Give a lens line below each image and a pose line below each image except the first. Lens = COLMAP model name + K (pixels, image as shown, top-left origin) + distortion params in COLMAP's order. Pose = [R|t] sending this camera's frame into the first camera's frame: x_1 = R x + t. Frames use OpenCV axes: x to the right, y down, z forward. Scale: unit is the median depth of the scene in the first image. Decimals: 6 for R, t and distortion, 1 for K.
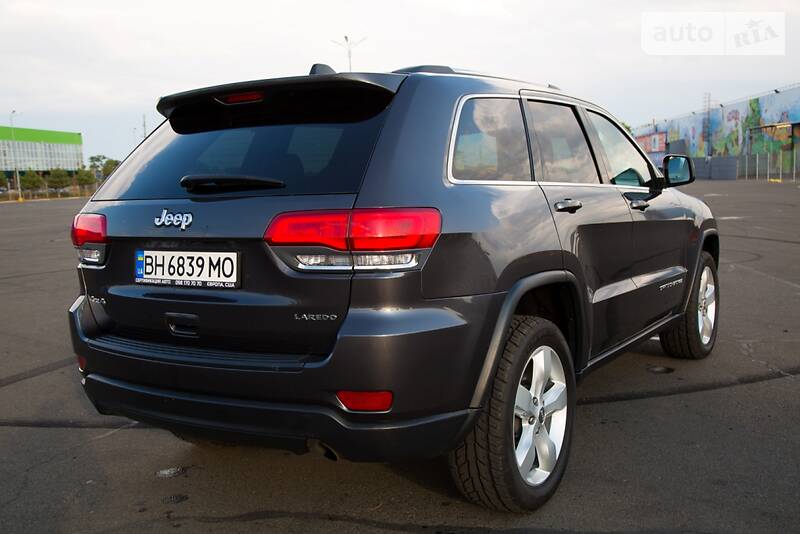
lens RADIAL K [[736.2, 0, 446.6], [0, 736.2, 266.1], [0, 0, 1]] dist [0.046599, 0.000000]
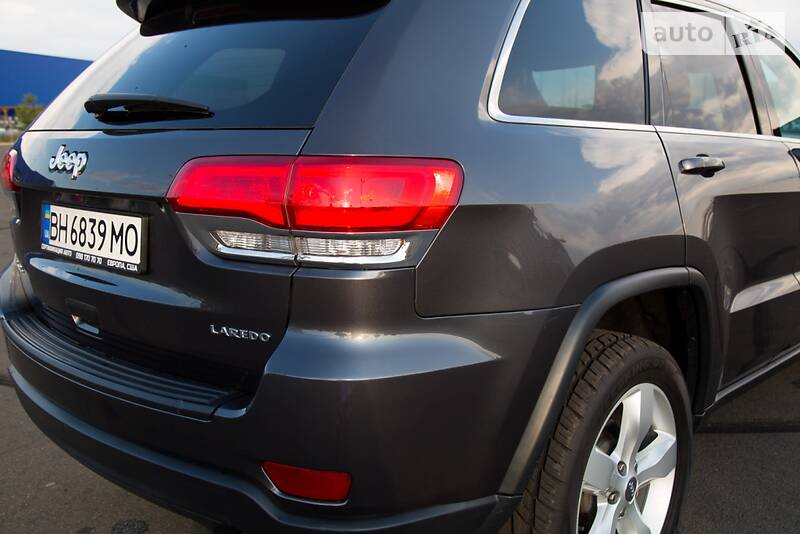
lens RADIAL K [[736.2, 0, 429.7], [0, 736.2, 266.9], [0, 0, 1]] dist [0.046599, 0.000000]
pose [[0.978889, 0.068691, -0.192505, 0.080408], [-0.055579, 0.995803, 0.072710, -0.034798], [0.196692, -0.060476, 0.978598, 0.402552]]
